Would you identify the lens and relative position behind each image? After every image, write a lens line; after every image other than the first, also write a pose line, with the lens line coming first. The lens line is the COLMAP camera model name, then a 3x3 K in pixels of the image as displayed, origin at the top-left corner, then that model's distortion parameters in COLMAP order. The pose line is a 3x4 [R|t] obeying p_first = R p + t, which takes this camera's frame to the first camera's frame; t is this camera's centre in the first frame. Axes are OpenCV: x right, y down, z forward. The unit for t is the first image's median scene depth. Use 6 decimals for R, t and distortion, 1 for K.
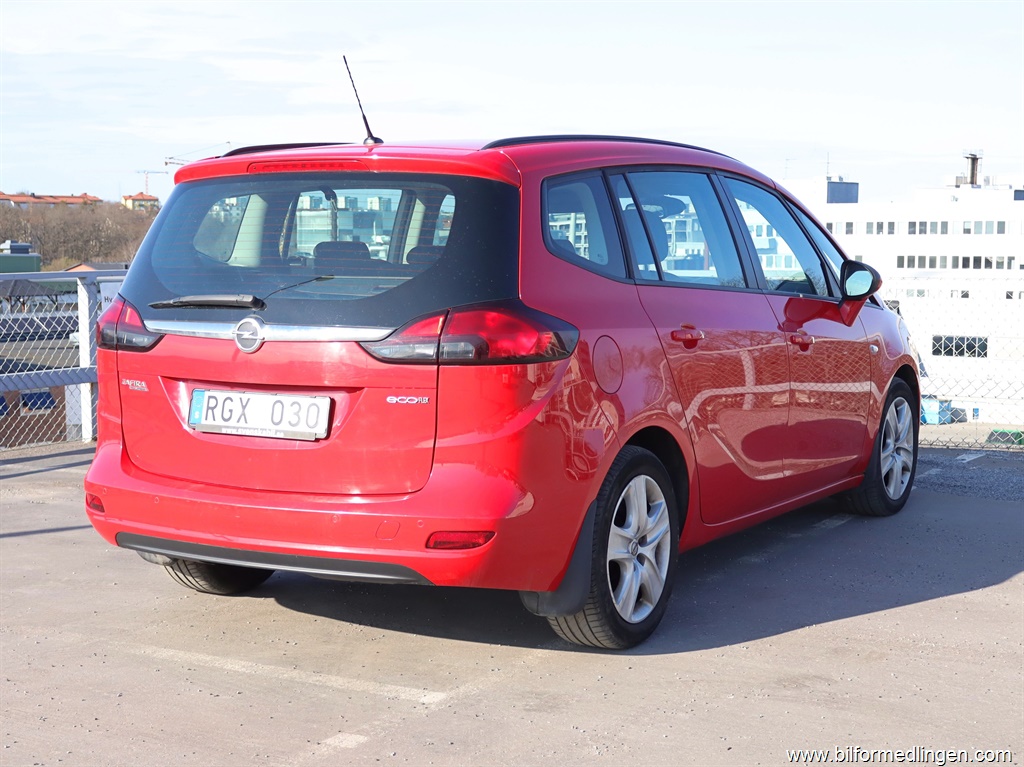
lens RADIAL K [[1844.9, 0, 520.4], [0, 1844.9, 380.4], [0, 0, 1]] dist [0.178087, 0.000000]
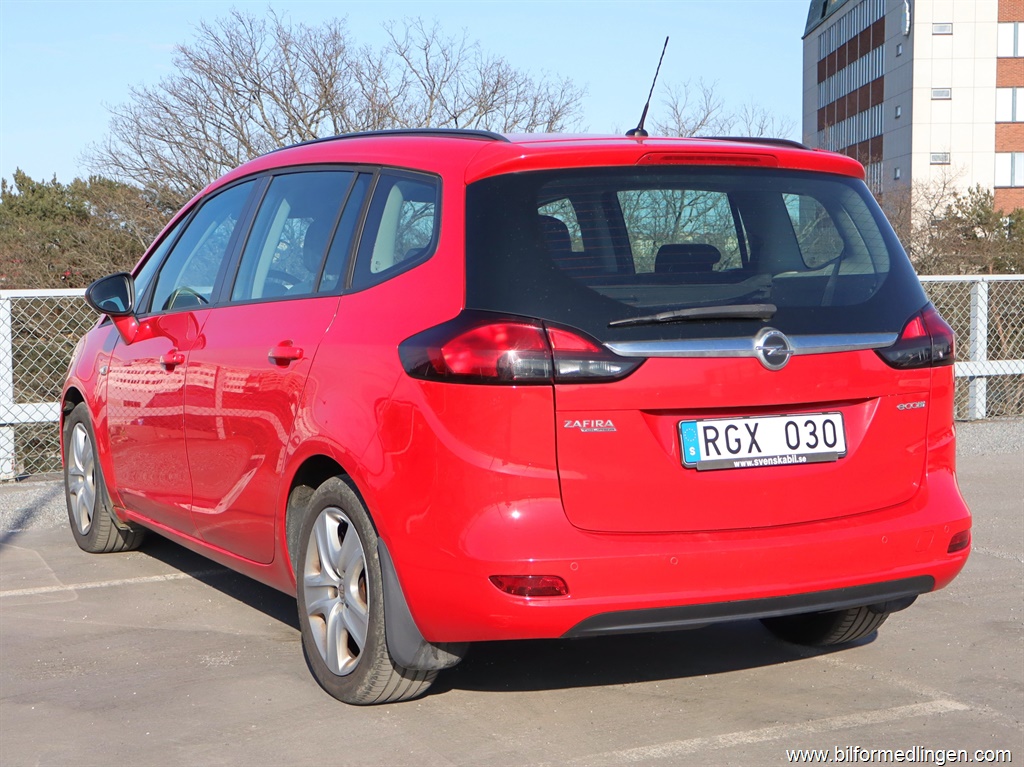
lens RADIAL K [[1844.9, 0, 475.7], [0, 1844.9, 370.7], [0, 0, 1]] dist [0.178087, 0.000000]
pose [[0.518276, -0.060797, 0.853050, -0.941335], [0.081307, 0.996455, 0.021619, -0.043853], [-0.851340, 0.058154, 0.521381, 0.648853]]
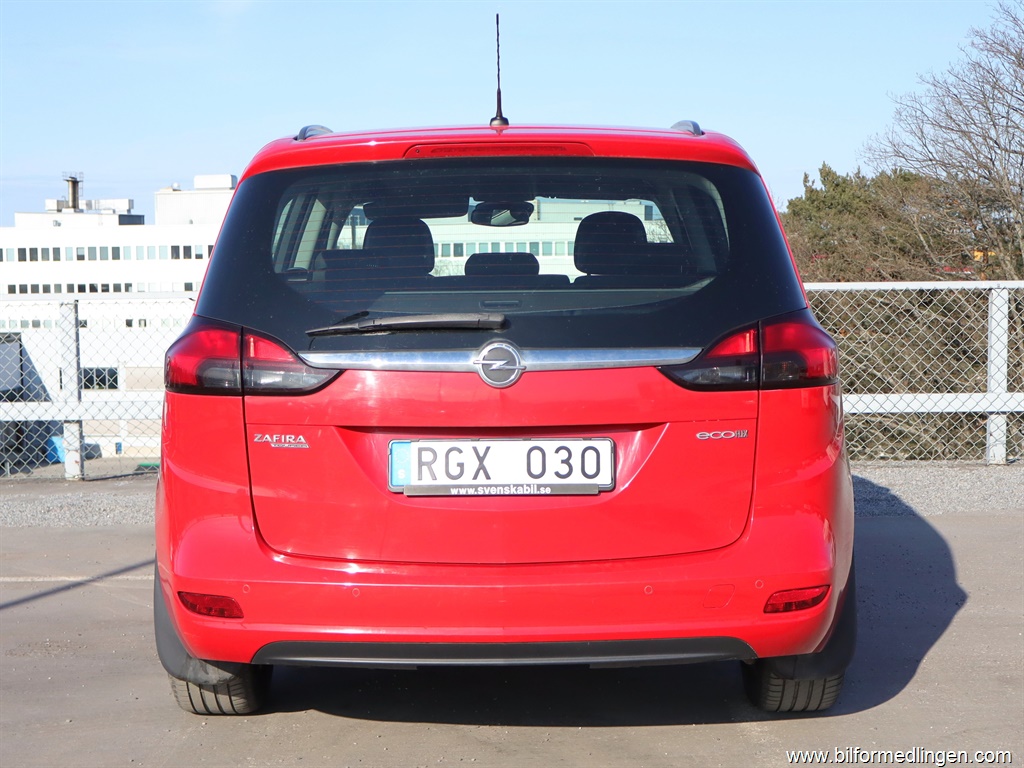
lens RADIAL K [[1844.9, 0, 508.3], [0, 1844.9, 394.1], [0, 0, 1]] dist [0.178087, 0.000000]
pose [[0.843141, -0.048894, 0.535466, -0.543189], [0.053541, 0.998542, 0.006872, -0.016957], [-0.535021, 0.022875, 0.844529, 0.340134]]
